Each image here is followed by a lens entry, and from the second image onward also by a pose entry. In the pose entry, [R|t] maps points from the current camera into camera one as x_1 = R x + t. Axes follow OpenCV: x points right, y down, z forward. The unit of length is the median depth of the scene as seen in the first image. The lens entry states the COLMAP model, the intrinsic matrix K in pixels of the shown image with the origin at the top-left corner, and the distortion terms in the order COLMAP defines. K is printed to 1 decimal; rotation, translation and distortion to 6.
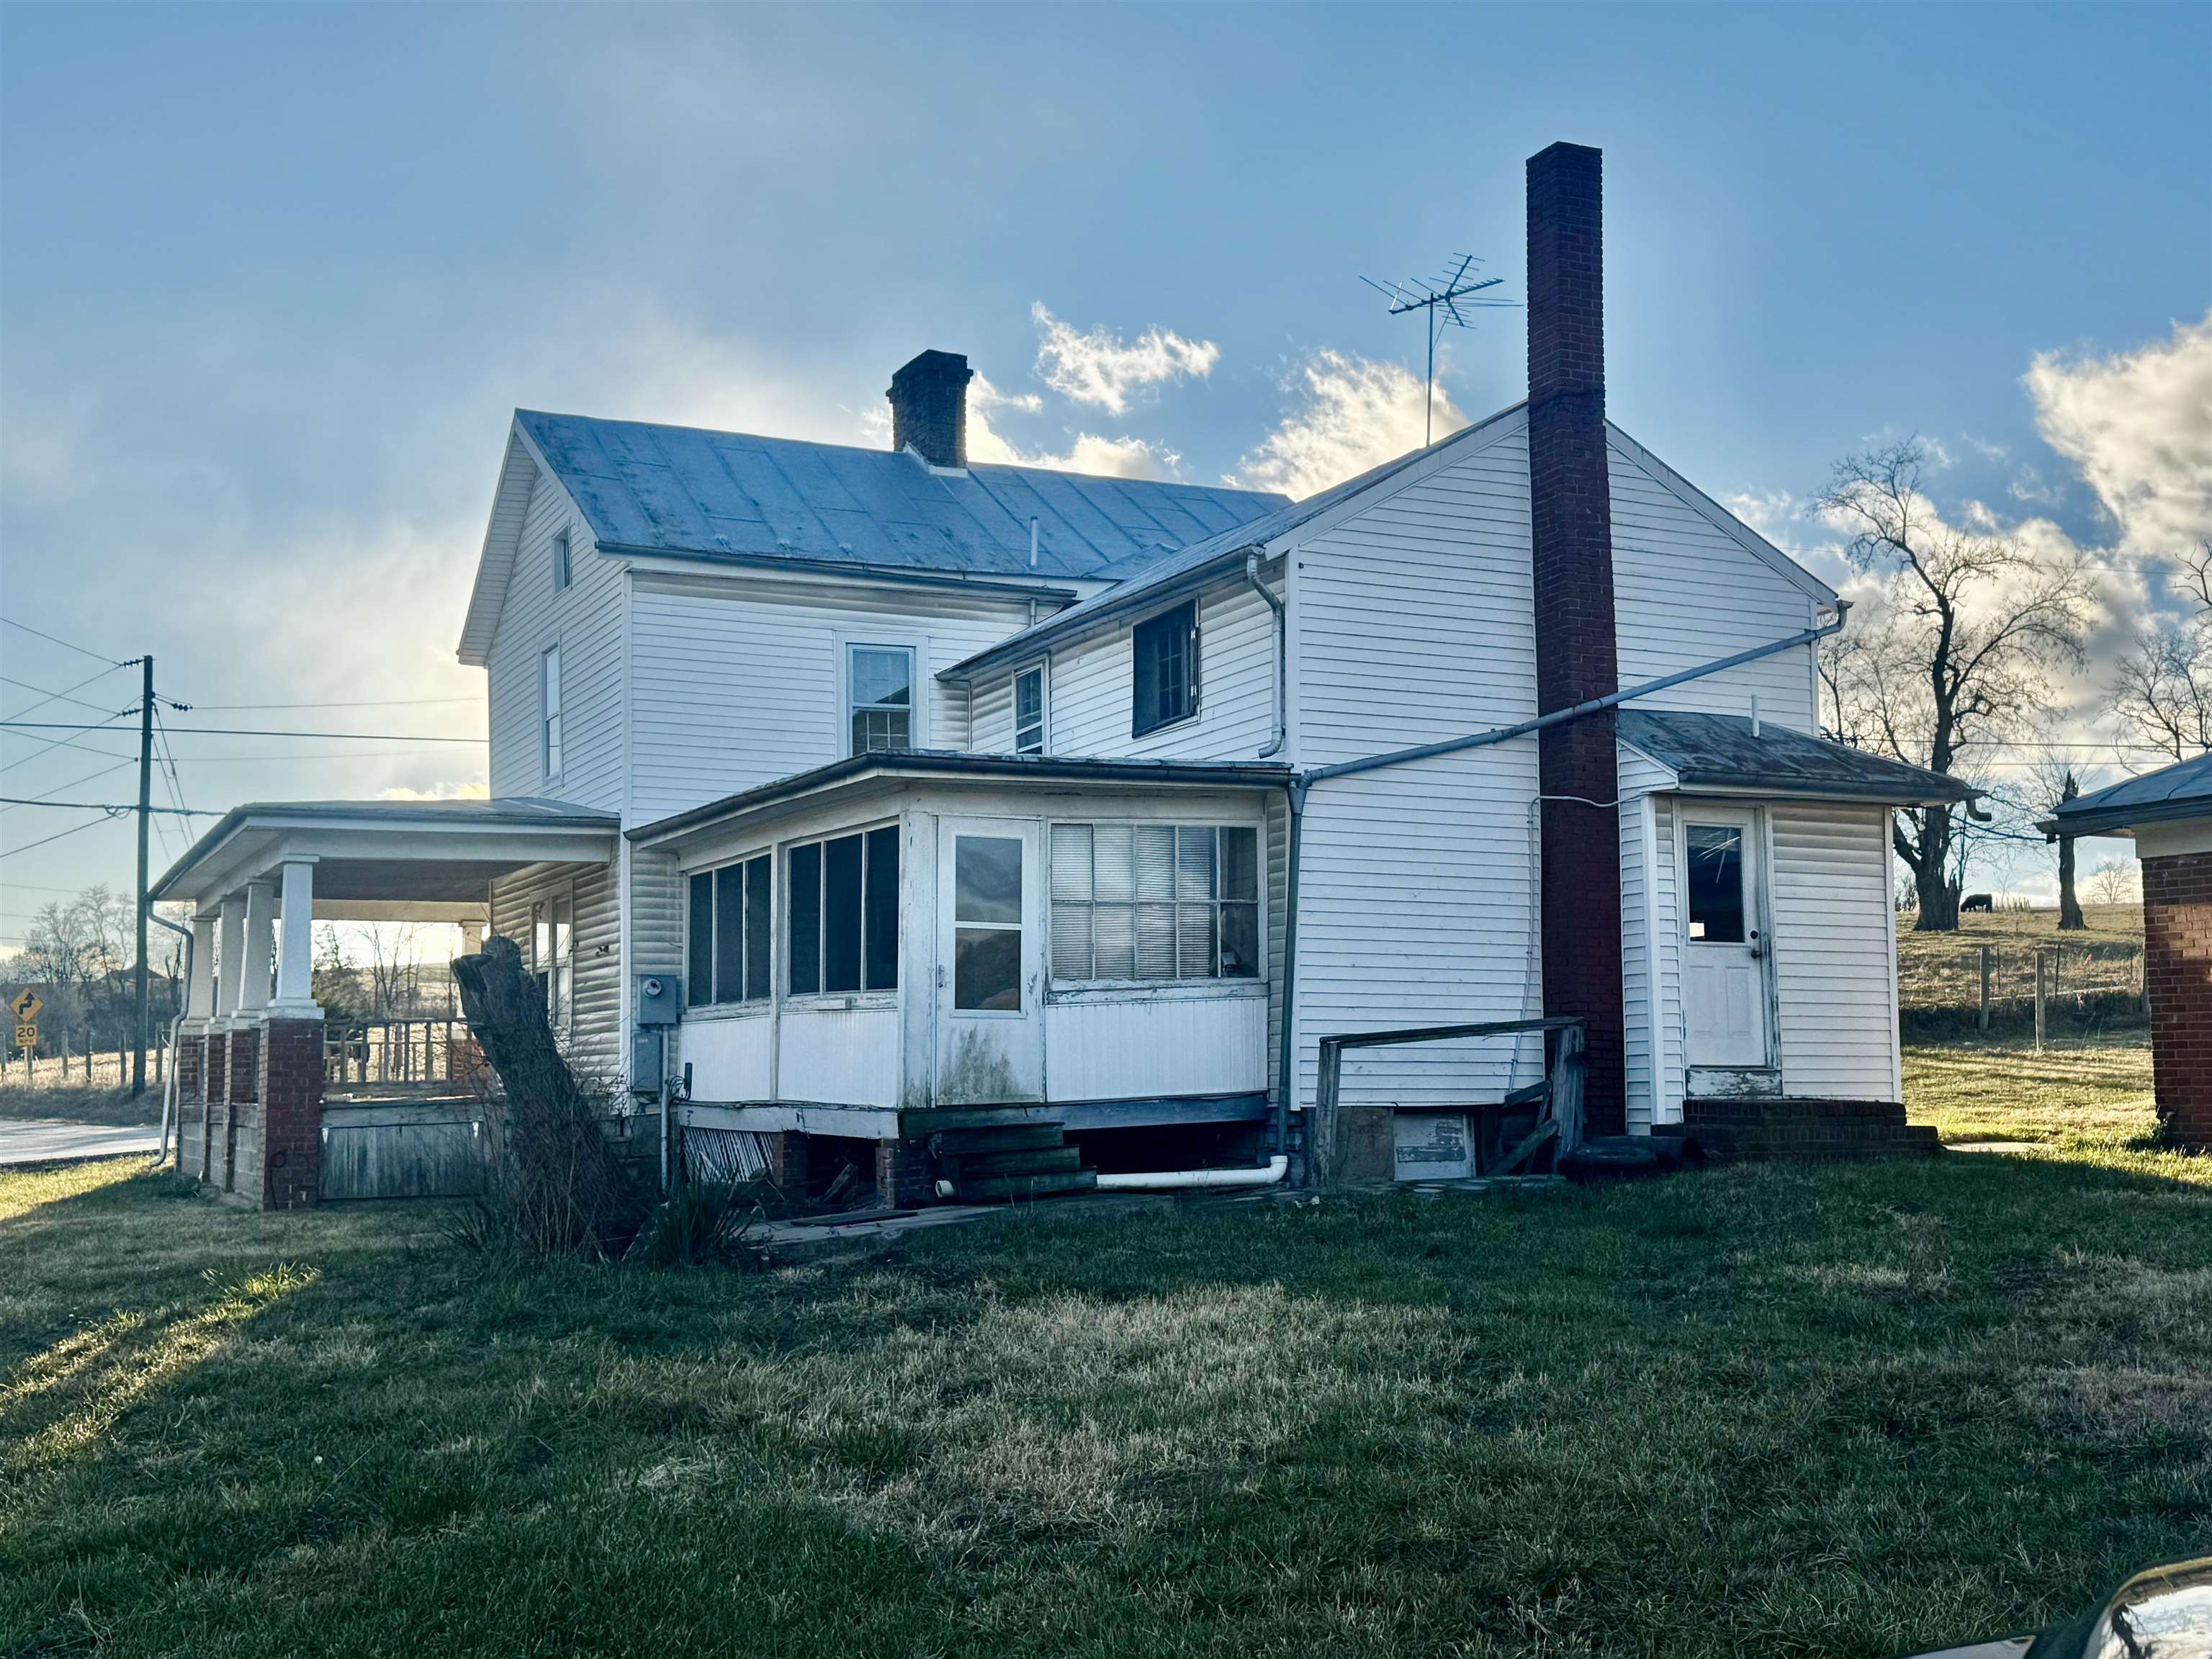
lens RADIAL K [[2419.5, 0, 1104.7], [0, 2419.5, 819.2], [0, 0, 1]] dist [0.034566, 0.000000]
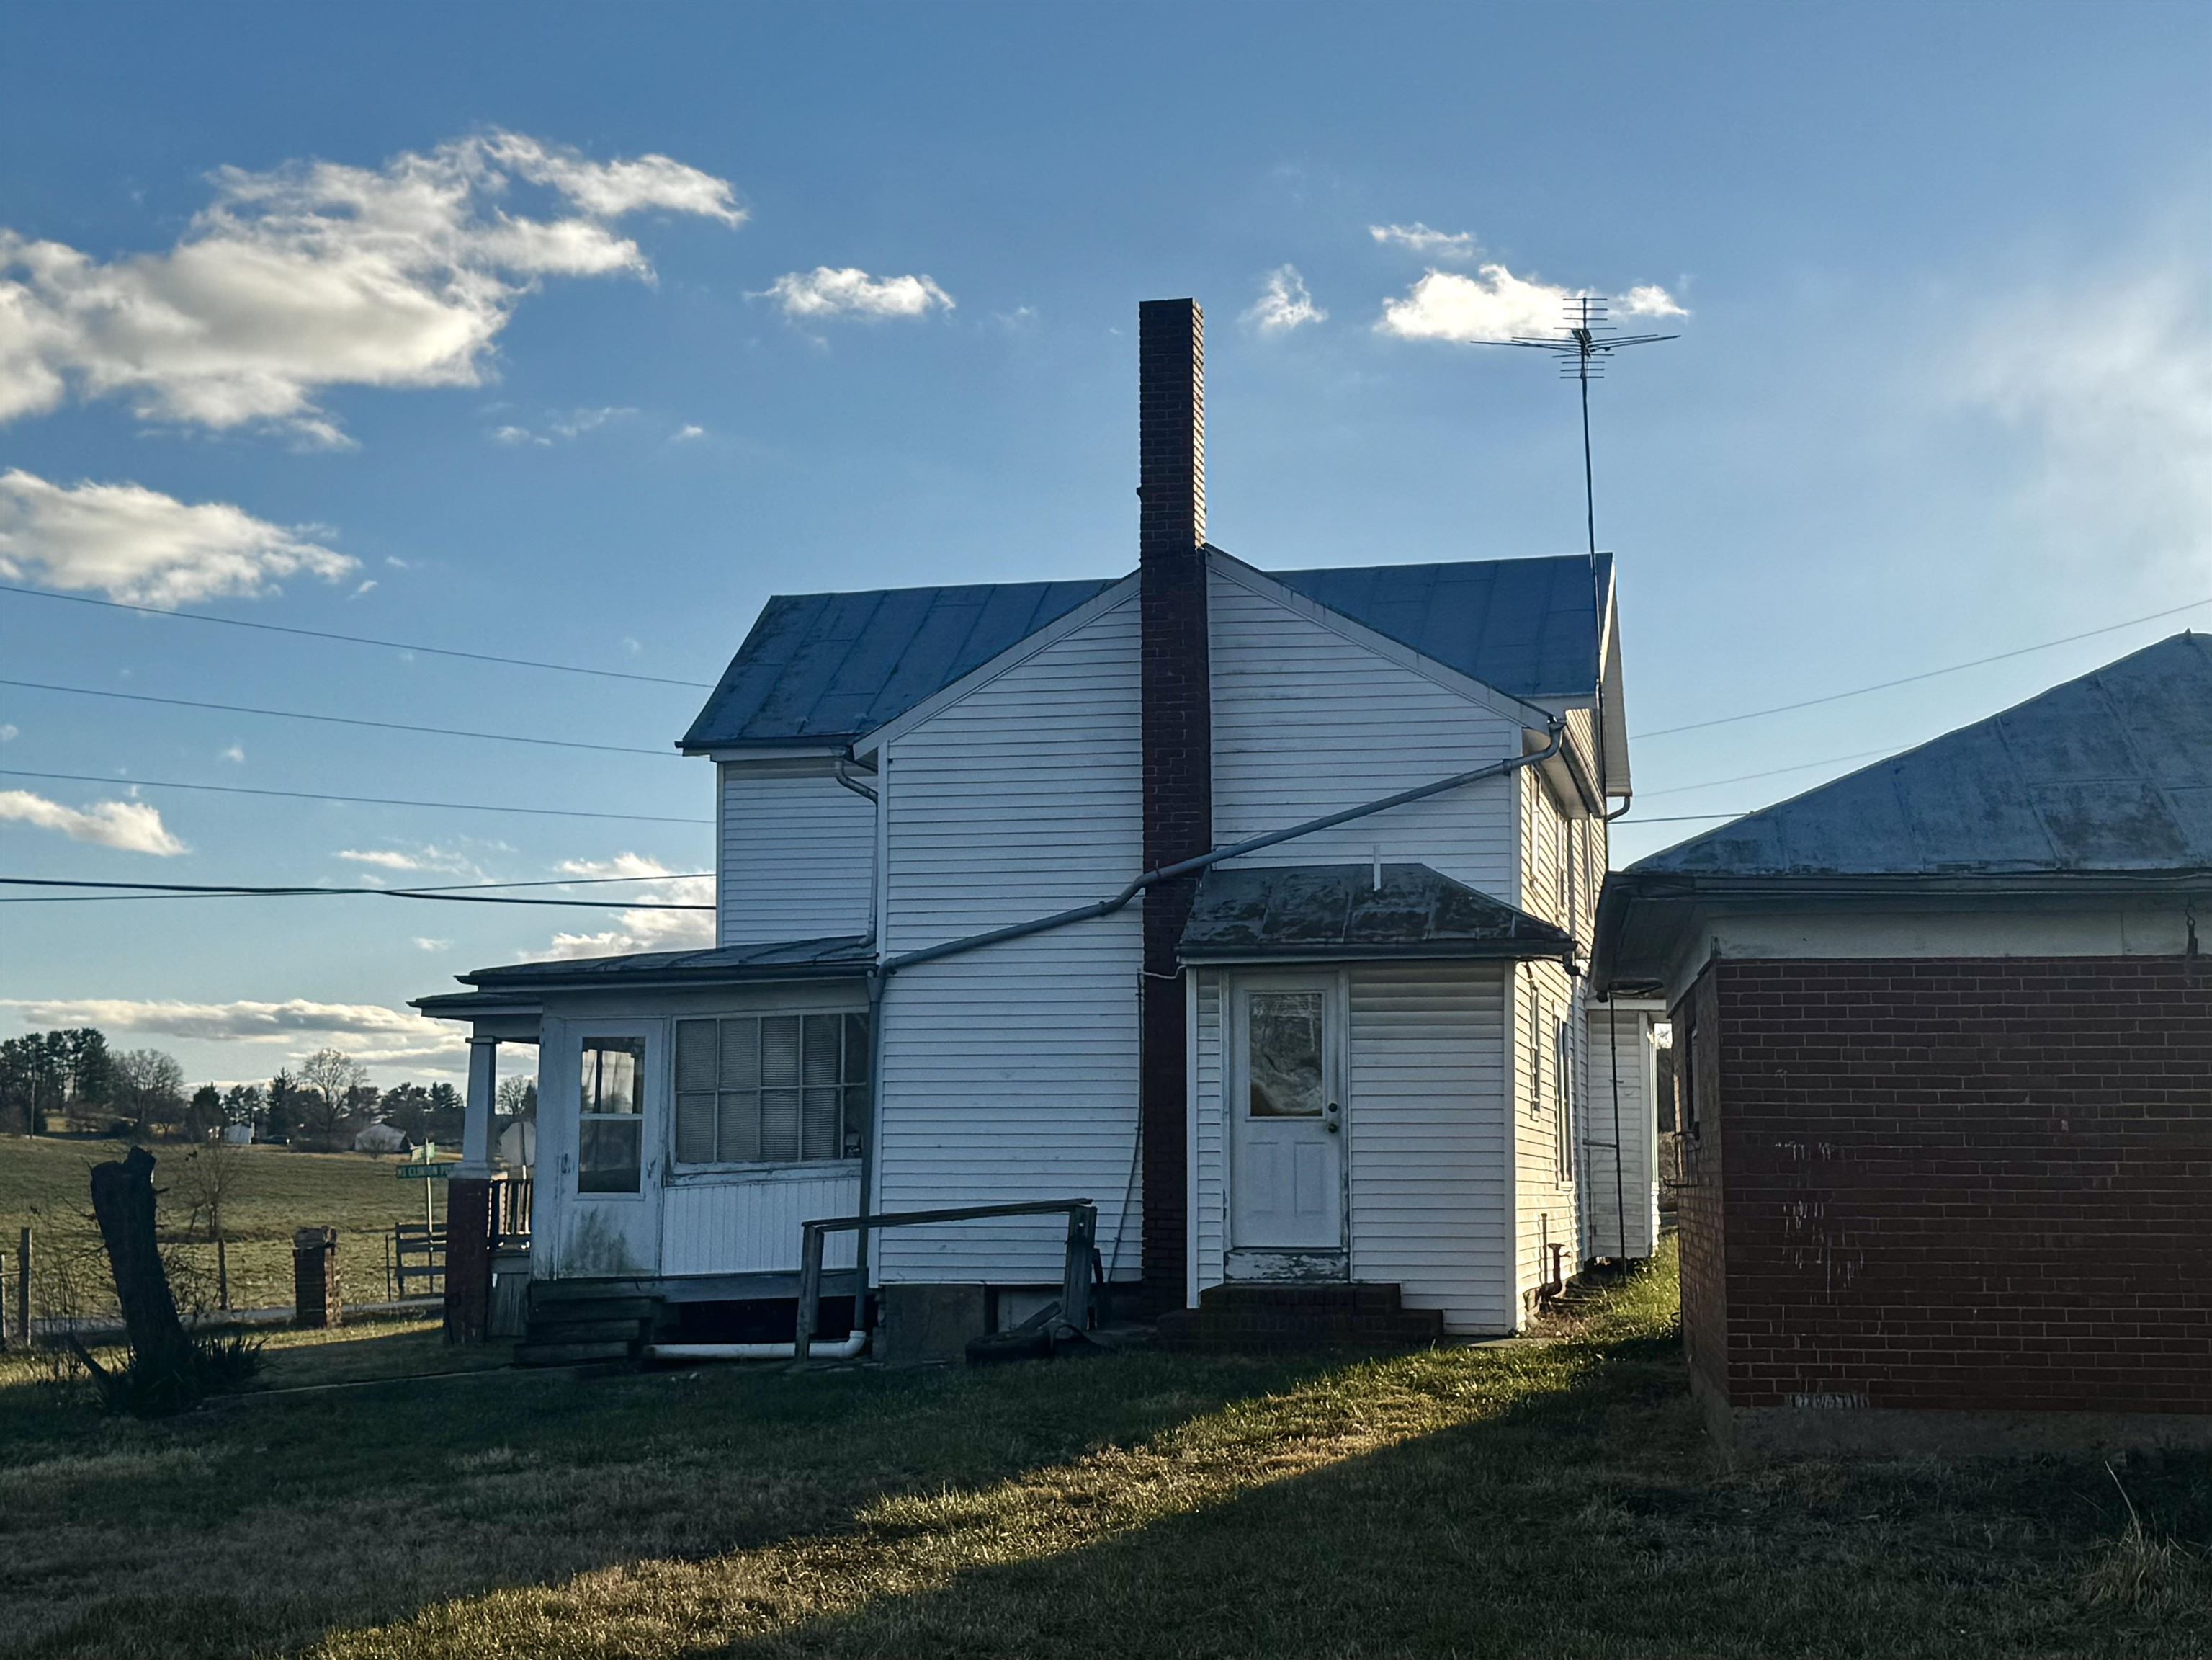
lens RADIAL K [[3013.8, 0, 1105.1], [0, 3013.8, 837.3], [0, 0, 1]] dist [0.013162, 0.000000]
pose [[0.812066, -0.063656, -0.580084, 0.910612], [0.065966, 0.997675, -0.017133, -0.043884], [0.579826, -0.024353, 0.814377, 0.001990]]
